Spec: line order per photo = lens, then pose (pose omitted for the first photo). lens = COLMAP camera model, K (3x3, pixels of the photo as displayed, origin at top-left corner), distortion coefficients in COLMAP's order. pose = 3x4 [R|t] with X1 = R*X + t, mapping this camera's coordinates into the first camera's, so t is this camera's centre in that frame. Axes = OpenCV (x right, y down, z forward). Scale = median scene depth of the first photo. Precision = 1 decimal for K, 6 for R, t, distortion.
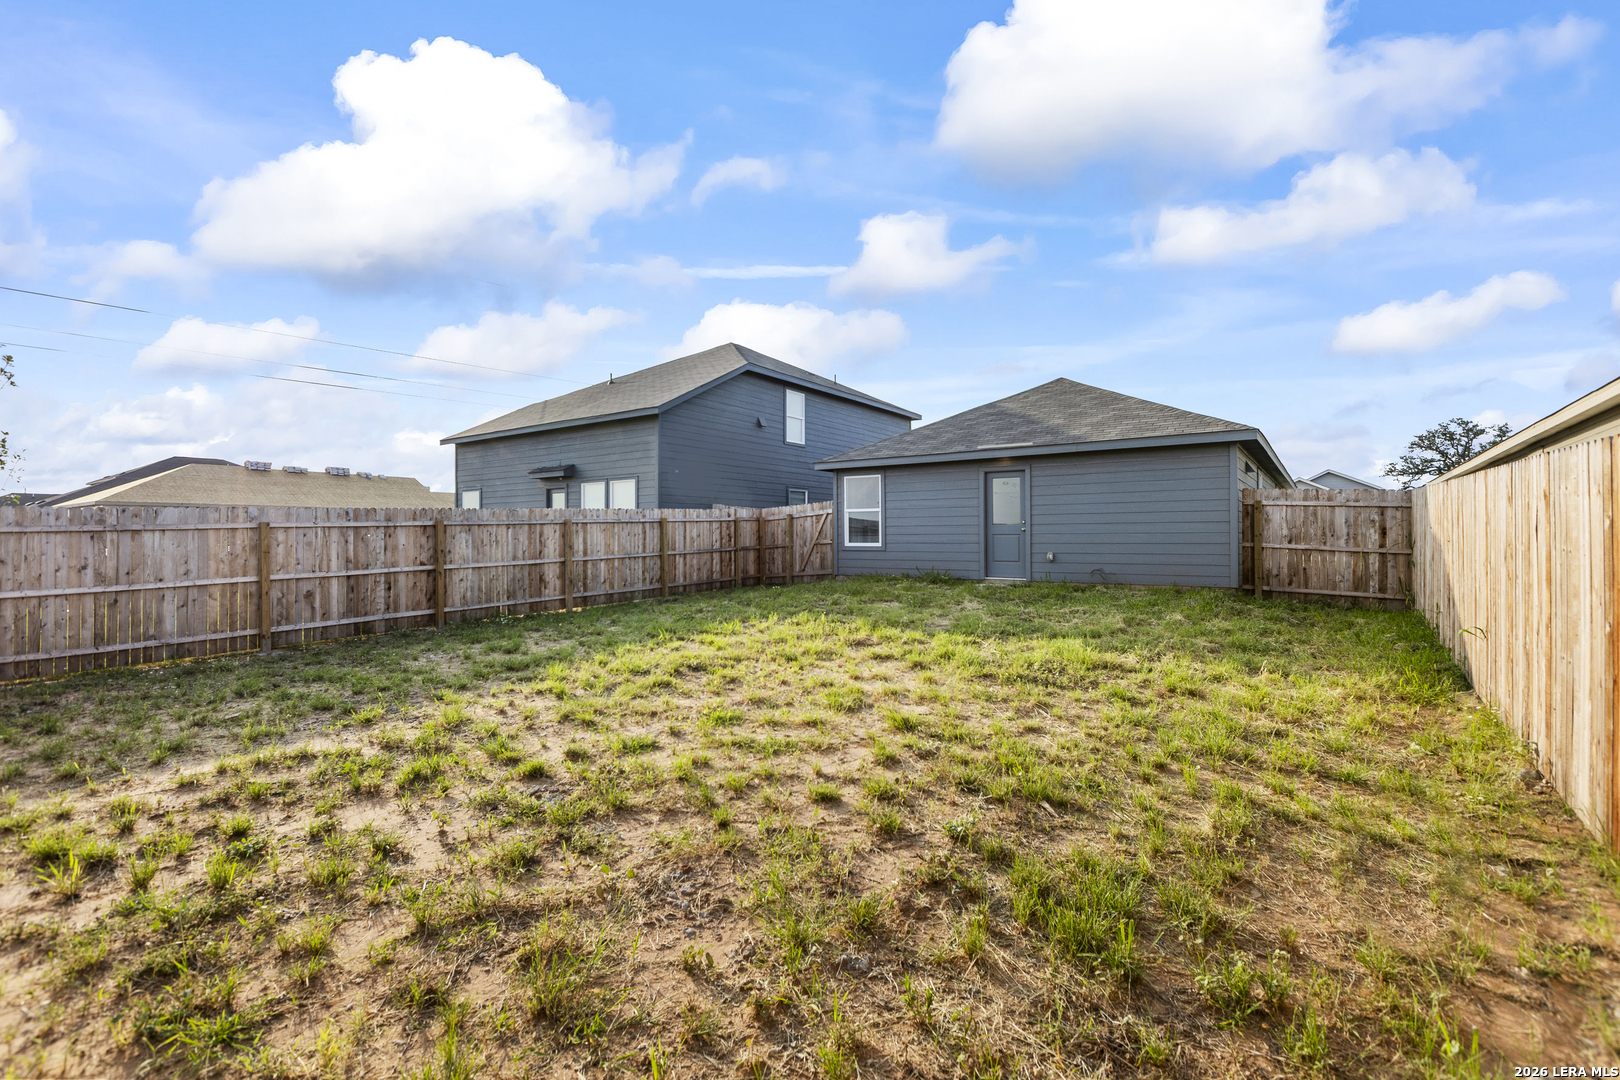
lens RADIAL K [[733.3, 0, 795.5], [0, 733.3, 542.9], [0, 0, 1]] dist [0.002671, 0.000670]
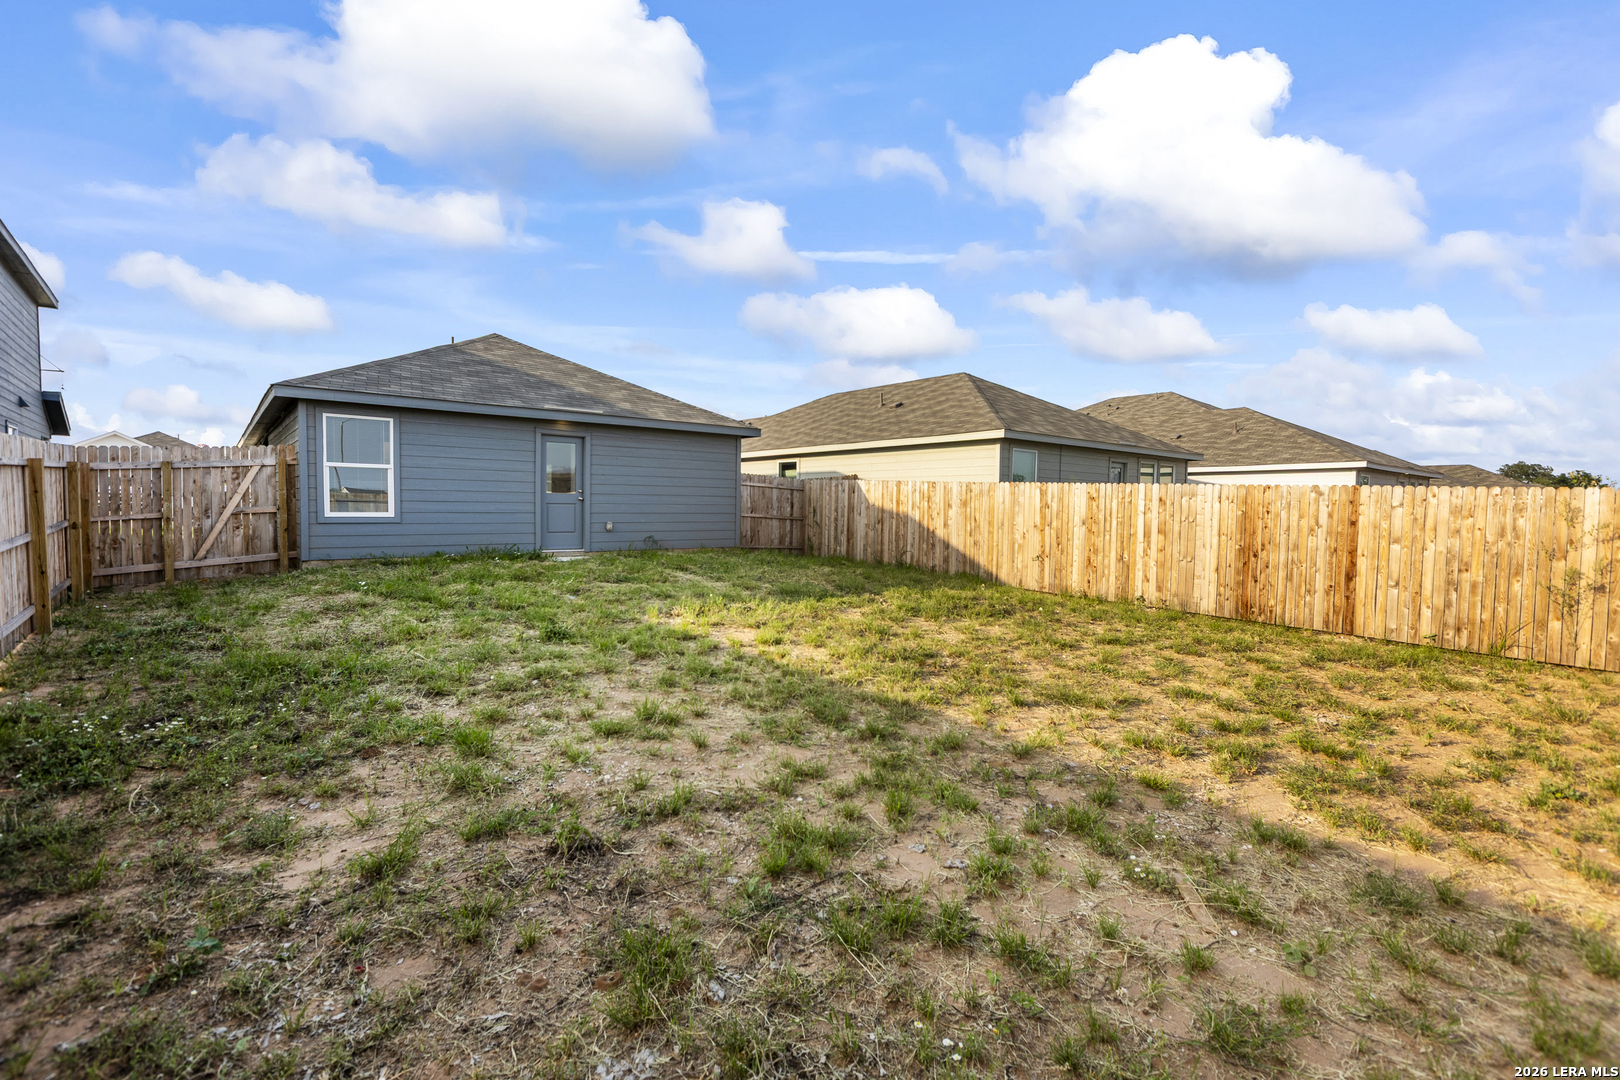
lens RADIAL K [[733.3, 0, 795.5], [0, 733.3, 542.9], [0, 0, 1]] dist [0.002671, 0.000670]
pose [[0.254557, -0.043468, 0.966080, -0.537295], [-0.006286, 0.998894, 0.046601, -0.006787], [-0.967037, -0.017935, 0.254002, 0.466402]]
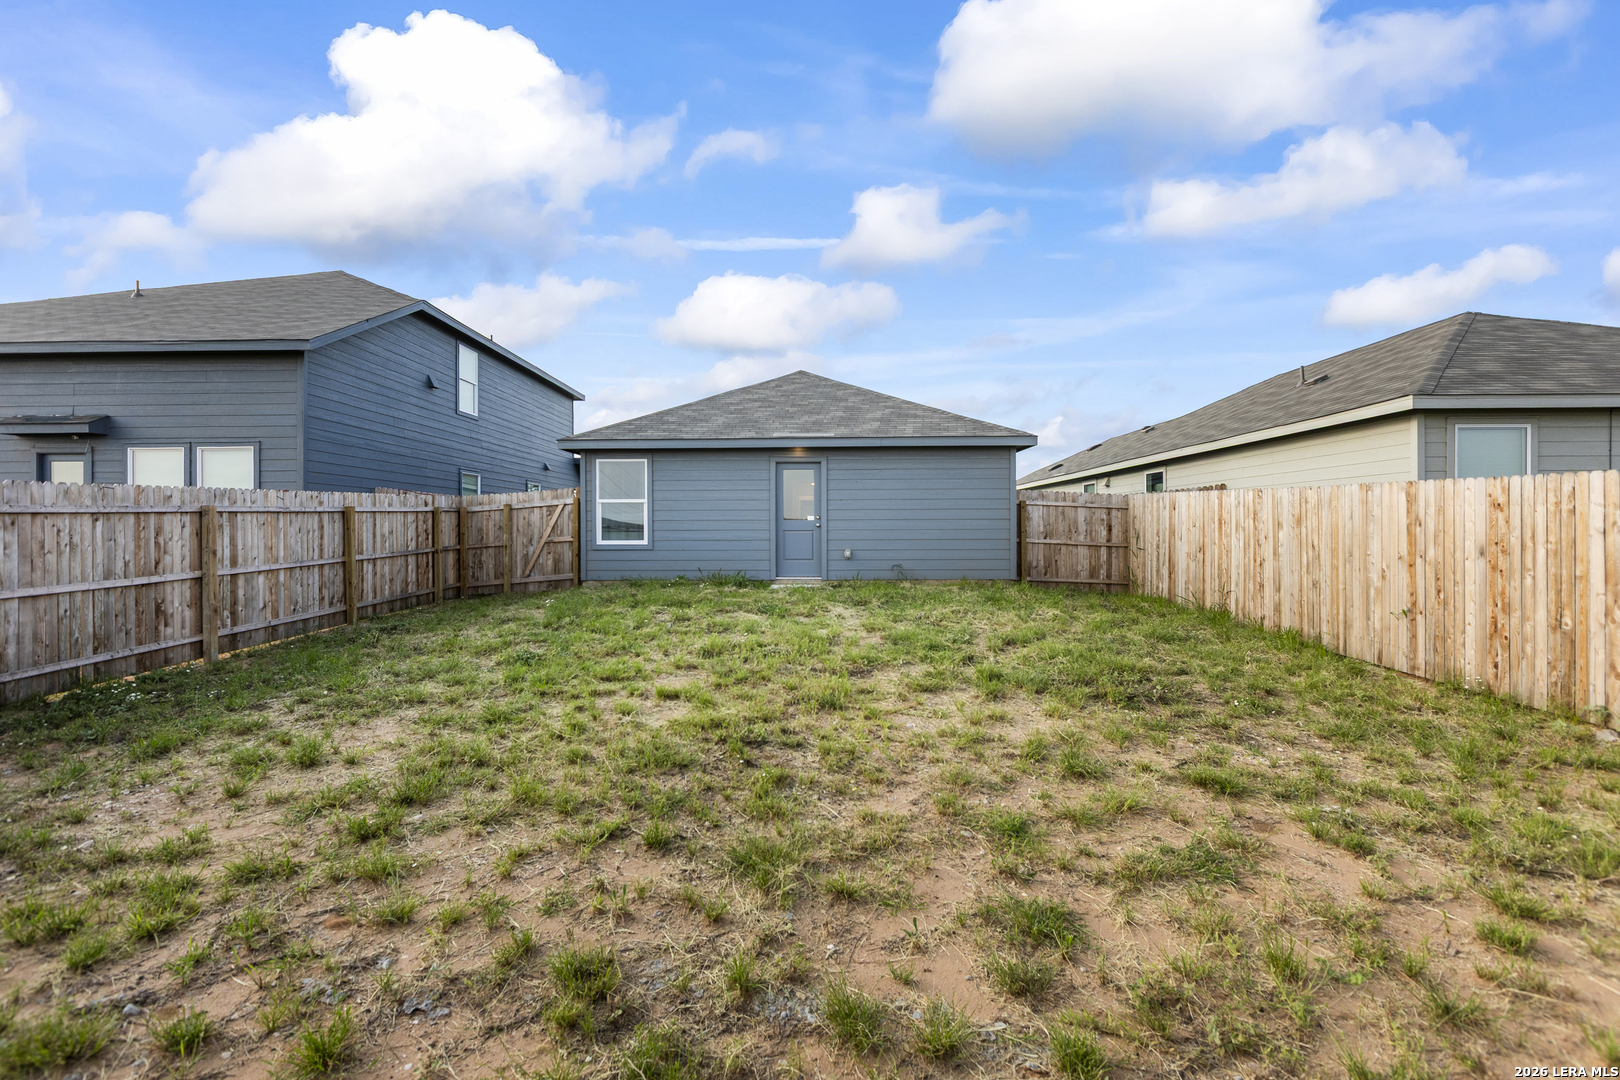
lens RADIAL K [[733.3, 0, 795.5], [0, 733.3, 542.9], [0, 0, 1]] dist [0.002671, 0.000670]
pose [[0.825613, -0.010328, 0.564142, -0.238265], [0.005492, 0.999932, 0.010268, -0.005379], [-0.564210, -0.005379, 0.825614, 0.230201]]
